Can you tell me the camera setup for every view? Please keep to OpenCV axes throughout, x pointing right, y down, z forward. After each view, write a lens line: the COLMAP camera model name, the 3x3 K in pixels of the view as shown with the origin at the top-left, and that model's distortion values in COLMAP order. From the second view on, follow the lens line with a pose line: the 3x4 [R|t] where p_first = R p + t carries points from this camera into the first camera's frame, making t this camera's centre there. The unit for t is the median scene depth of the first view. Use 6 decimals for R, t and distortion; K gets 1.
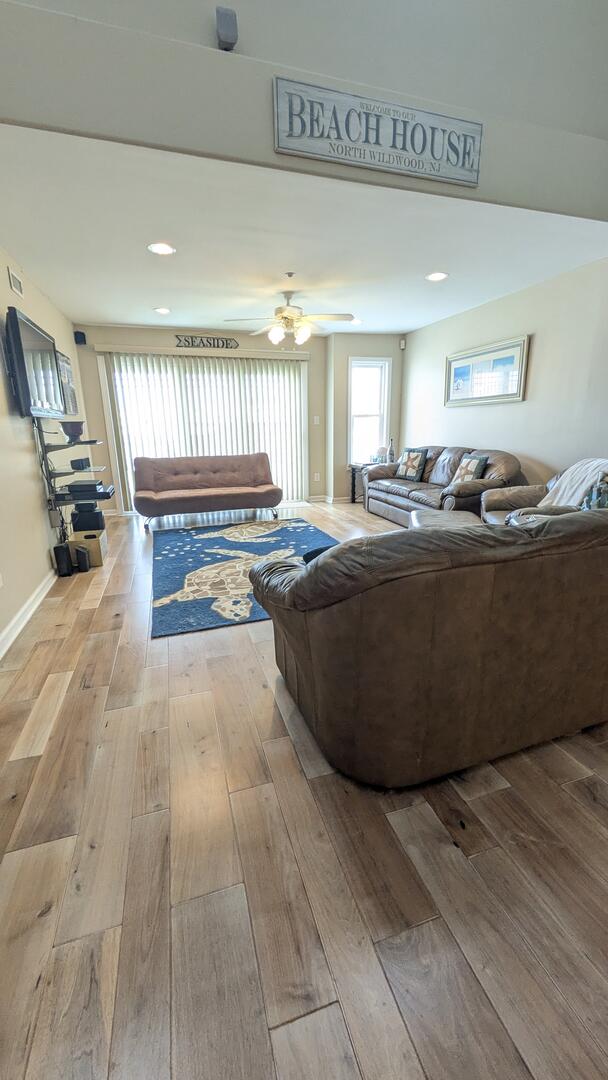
lens RADIAL K [[424.4, 0, 307.4], [0, 424.4, 540.1], [0, 0, 1]] dist [-0.000033, -0.000009]
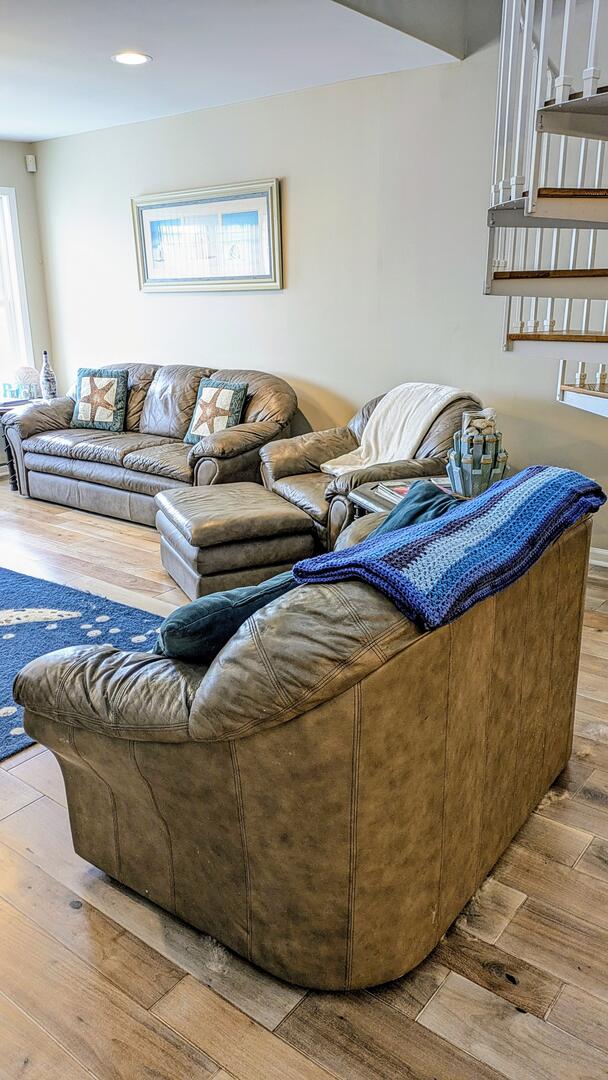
lens RADIAL K [[795.7, 0, 302.9], [0, 795.7, 541.2], [0, 0, 1]] dist [0.057692, -0.054920]
pose [[0.828841, -0.162593, 0.535338, -0.131888], [0.148106, 0.986469, 0.070305, -0.042909], [-0.539526, 0.021015, 0.841707, 0.022122]]
